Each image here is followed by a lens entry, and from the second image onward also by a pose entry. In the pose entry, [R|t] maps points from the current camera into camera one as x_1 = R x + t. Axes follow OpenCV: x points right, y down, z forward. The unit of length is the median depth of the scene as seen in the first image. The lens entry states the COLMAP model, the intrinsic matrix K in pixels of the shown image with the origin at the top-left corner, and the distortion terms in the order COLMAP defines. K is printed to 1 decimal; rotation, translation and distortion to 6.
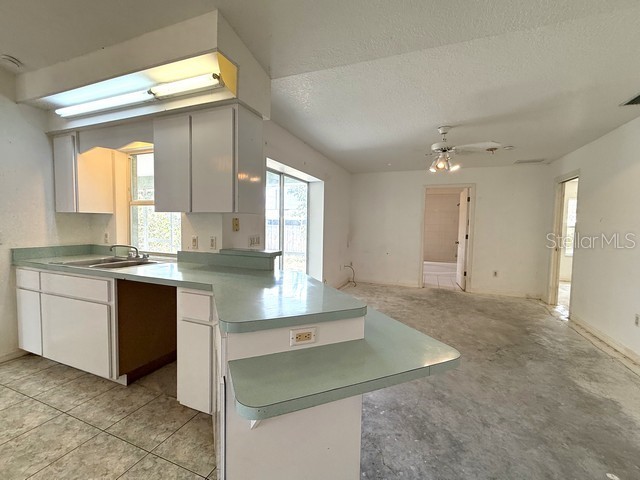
lens RADIAL K [[277.2, 0, 321.8], [0, 277.2, 240.8], [0, 0, 1]] dist [-0.000716, 0.001141]
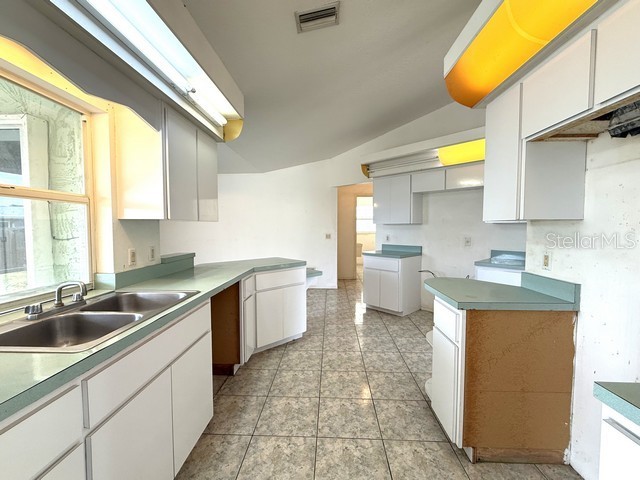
lens RADIAL K [[277.2, 0, 319.1], [0, 277.2, 239.9], [0, 0, 1]] dist [-0.000716, 0.001141]
pose [[-0.329121, -0.067813, 0.941850, -1.428375], [0.048370, 0.994898, 0.088534, -0.090095], [-0.943048, 0.074696, -0.324162, 0.806207]]
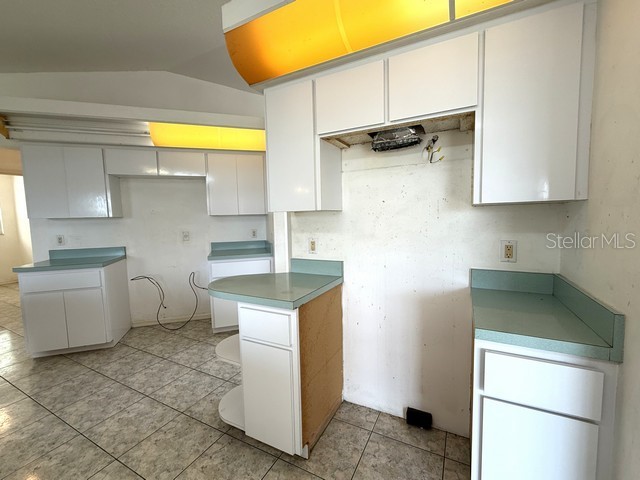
lens RADIAL K [[277.2, 0, 320.1], [0, 277.2, 239.3], [0, 0, 1]] dist [-0.000716, 0.001141]
pose [[-0.994414, -0.008314, 0.105221, -1.062866], [0.007100, 0.989365, 0.145282, -0.086583], [-0.105310, 0.145218, -0.983779, 0.845687]]
